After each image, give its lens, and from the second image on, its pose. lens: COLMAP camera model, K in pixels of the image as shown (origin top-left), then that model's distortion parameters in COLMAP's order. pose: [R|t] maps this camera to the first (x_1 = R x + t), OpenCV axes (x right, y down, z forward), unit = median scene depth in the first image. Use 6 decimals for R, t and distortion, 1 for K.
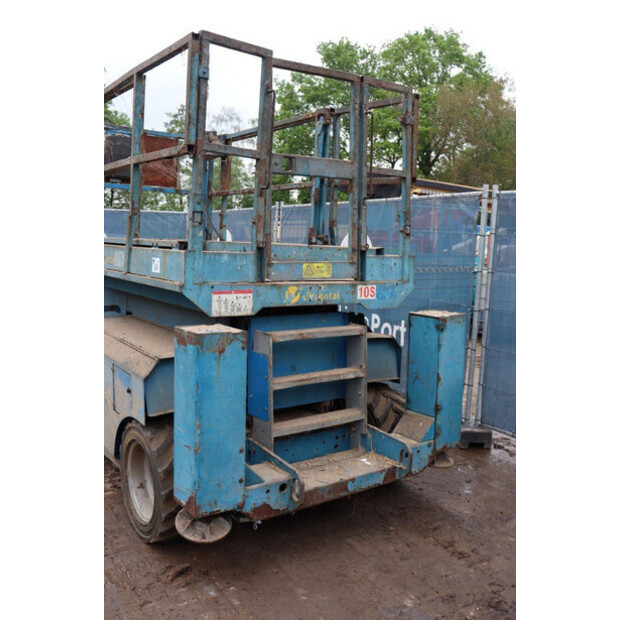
lens RADIAL K [[587.5, 0, 310.0], [0, 587.5, 310.0], [0, 0, 1]] dist [-0.126996, 0.182254]
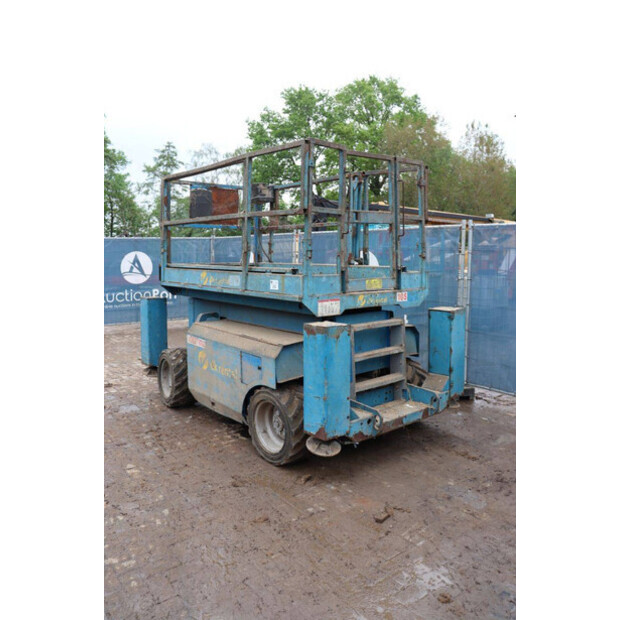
lens RADIAL K [[504.0, 0, 310.0], [0, 504.0, 310.0], [0, 0, 1]] dist [-0.173321, 0.172965]
pose [[0.996838, -0.042541, 0.067117, -0.241538], [0.042593, 0.999092, 0.000658, -0.007189], [-0.067084, 0.002203, 0.997745, -0.299653]]
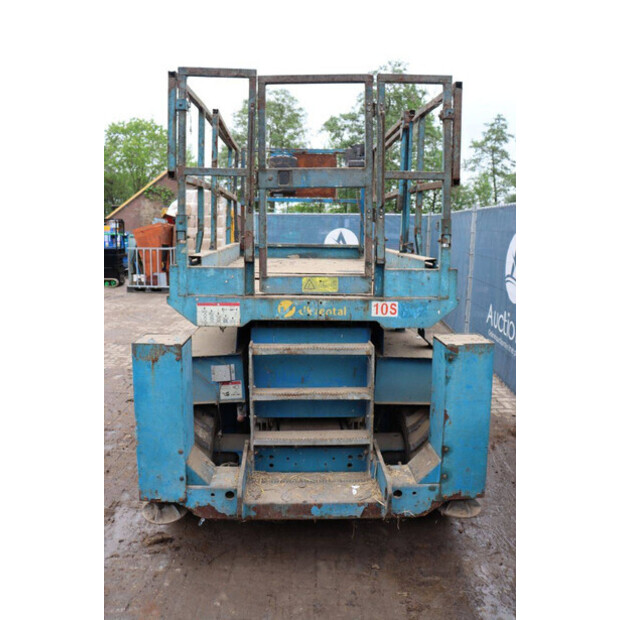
lens RADIAL K [[504.0, 0, 310.0], [0, 504.0, 310.0], [0, 0, 1]] dist [-0.173321, 0.172965]
pose [[0.825098, 0.065772, -0.561149, 0.458633], [-0.048512, 0.997780, 0.045620, -0.061483], [0.562904, -0.010419, 0.826457, 0.297311]]
